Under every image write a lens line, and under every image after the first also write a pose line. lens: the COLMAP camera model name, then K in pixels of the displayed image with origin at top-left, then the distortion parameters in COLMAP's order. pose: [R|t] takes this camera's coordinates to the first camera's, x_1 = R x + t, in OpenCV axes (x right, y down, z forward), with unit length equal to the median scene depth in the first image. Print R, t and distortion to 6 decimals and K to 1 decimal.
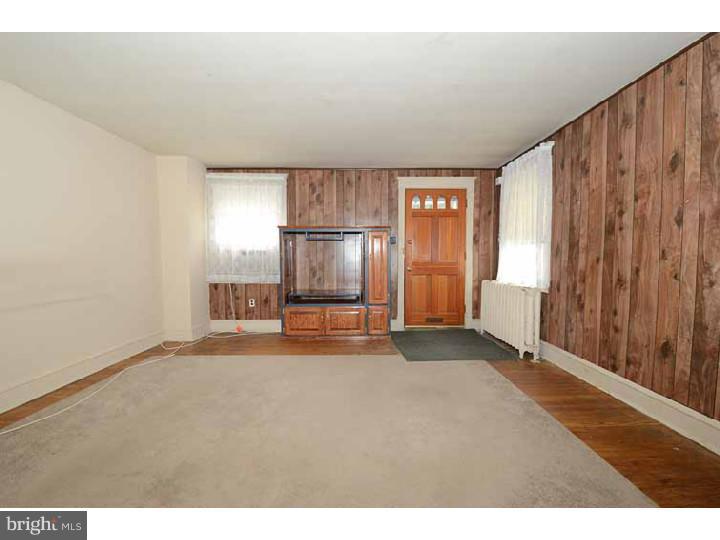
lens RADIAL K [[314.6, 0, 365.4], [0, 314.6, 273.9], [0, 0, 1]] dist [0.018691, -0.017547]
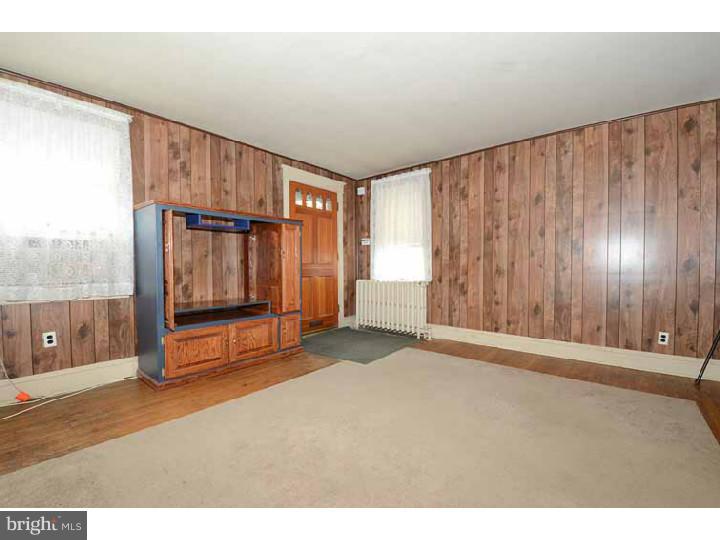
lens RADIAL K [[307.3, 0, 361.3], [0, 307.3, 276.5], [0, 0, 1]] dist [0.002035, -0.016272]
pose [[0.652514, -0.026902, 0.757299, -0.456810], [0.042894, 0.999079, -0.001467, 0.012582], [-0.756562, 0.033441, 0.653067, 0.324160]]
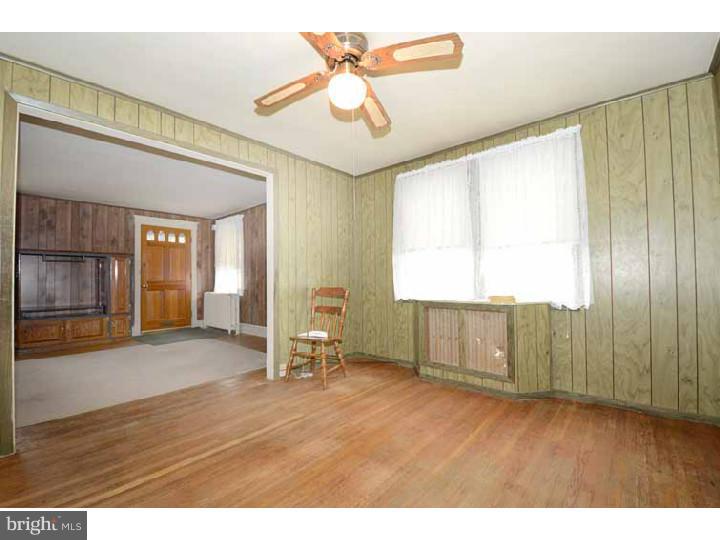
lens RADIAL K [[307.3, 0, 361.3], [0, 307.3, 276.5], [0, 0, 1]] dist [0.002035, -0.016272]
pose [[0.665686, 0.001385, 0.746231, -0.238590], [0.048911, 0.997767, -0.045483, 0.052182], [-0.744628, 0.066776, 0.664131, -0.570391]]
